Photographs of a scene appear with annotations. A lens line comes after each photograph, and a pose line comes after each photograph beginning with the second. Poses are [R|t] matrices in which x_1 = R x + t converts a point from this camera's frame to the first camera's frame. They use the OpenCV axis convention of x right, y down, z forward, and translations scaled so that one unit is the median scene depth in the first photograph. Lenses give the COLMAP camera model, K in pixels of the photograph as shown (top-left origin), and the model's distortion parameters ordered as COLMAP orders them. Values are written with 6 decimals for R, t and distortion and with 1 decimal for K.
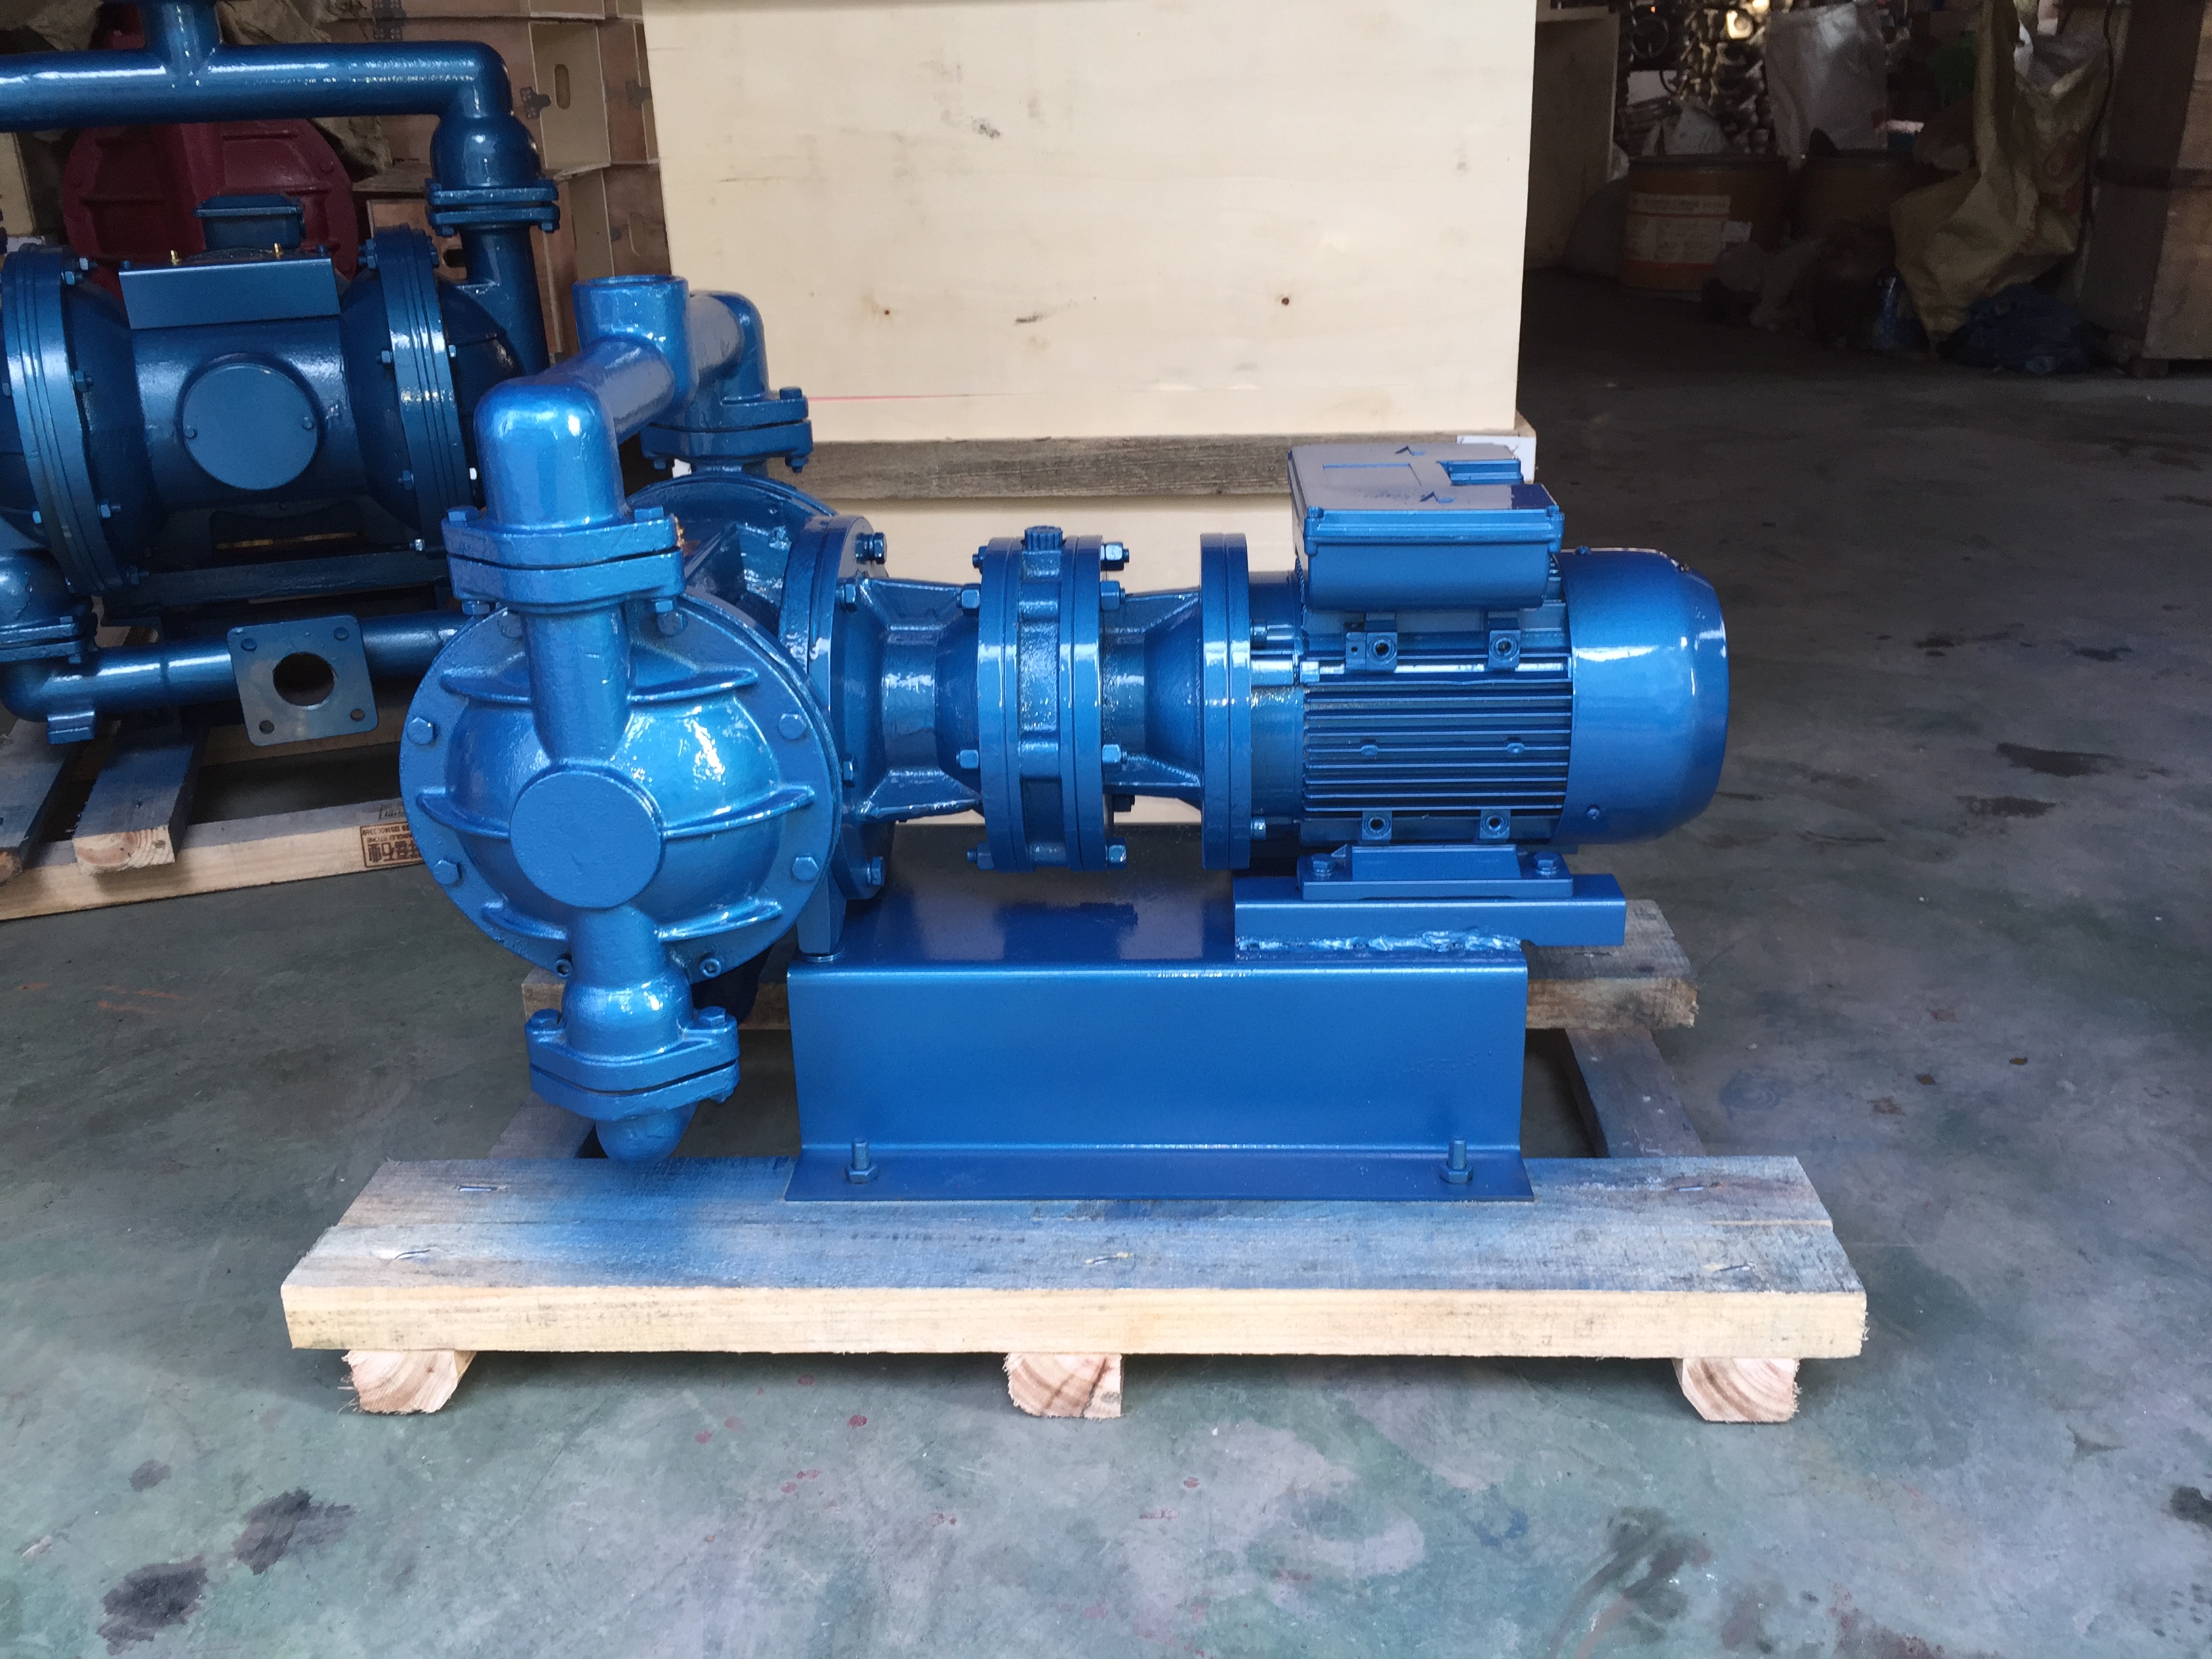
lens RADIAL K [[1892.2, 0, 1099.8], [0, 1892.2, 821.6], [0, 0, 1]] dist [0.063062, -0.085063]
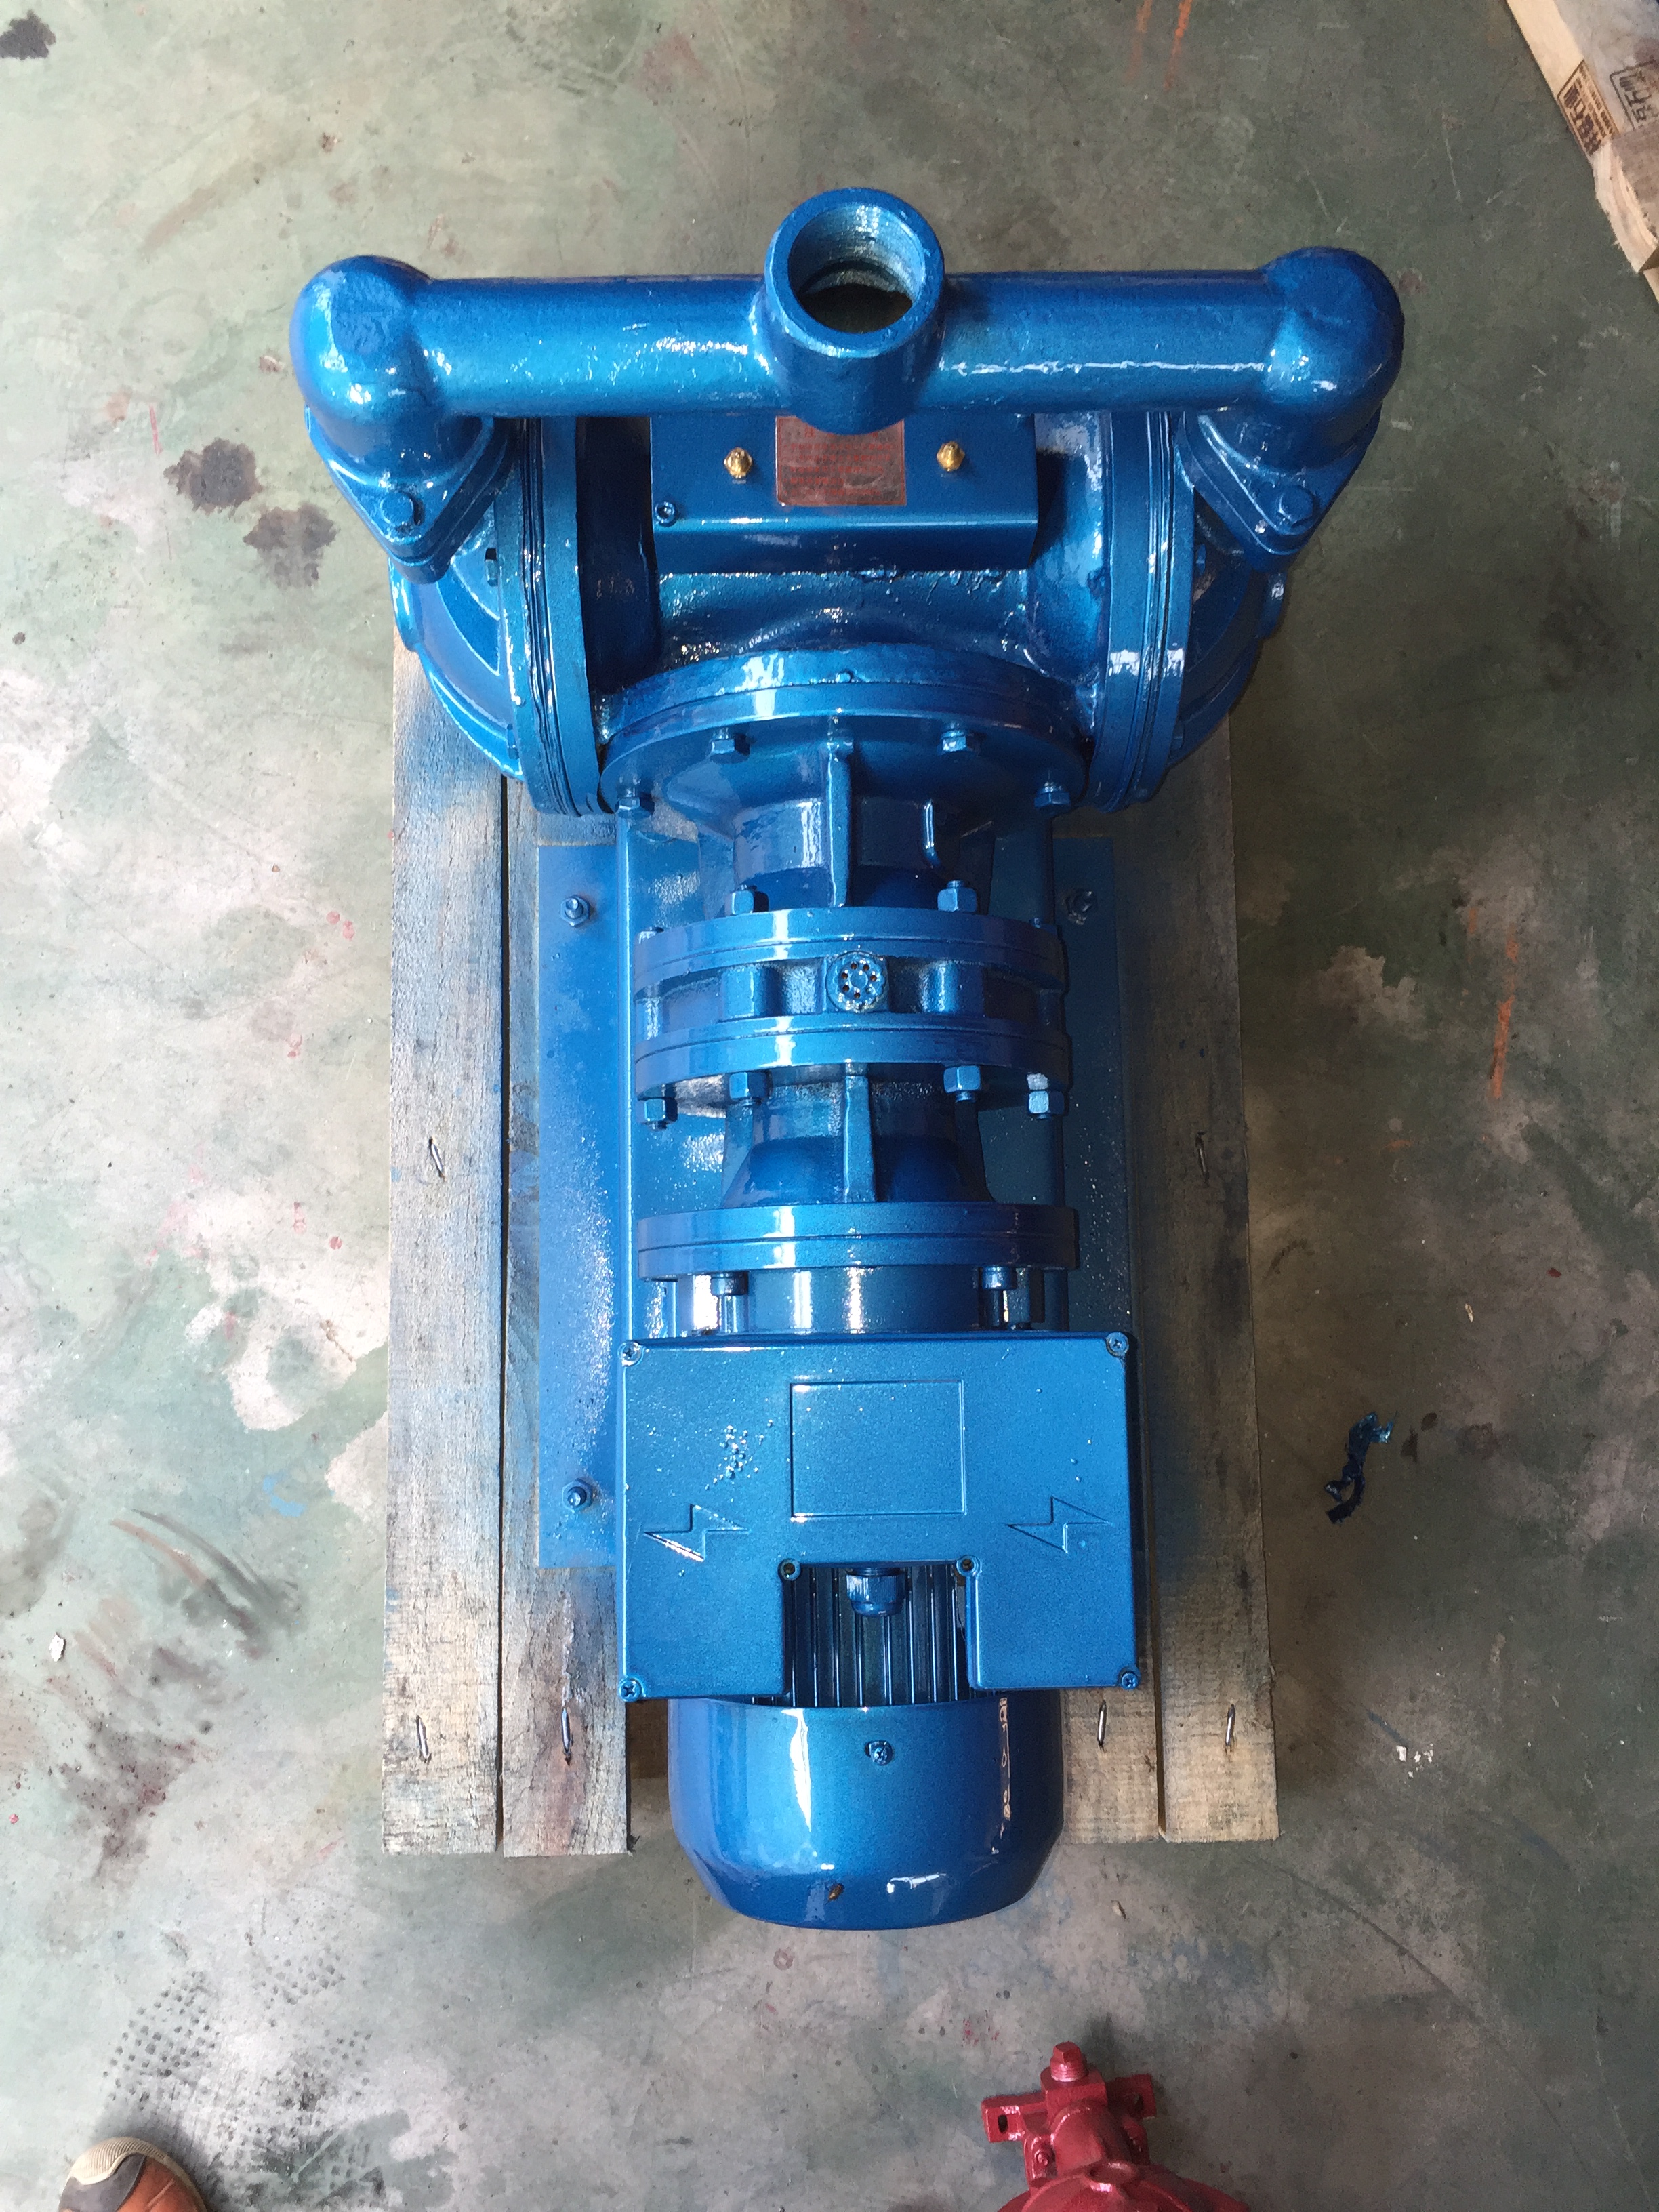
lens RADIAL K [[1892.2, 0, 831.0], [0, 1892.2, 1127.3], [0, 0, 1]] dist [0.063062, -0.085063]
pose [[0.060013, 0.993592, -0.095773, 0.114221], [-0.393176, 0.111719, 0.912651, -0.928306], [0.917502, -0.017115, 0.397362, 0.844264]]
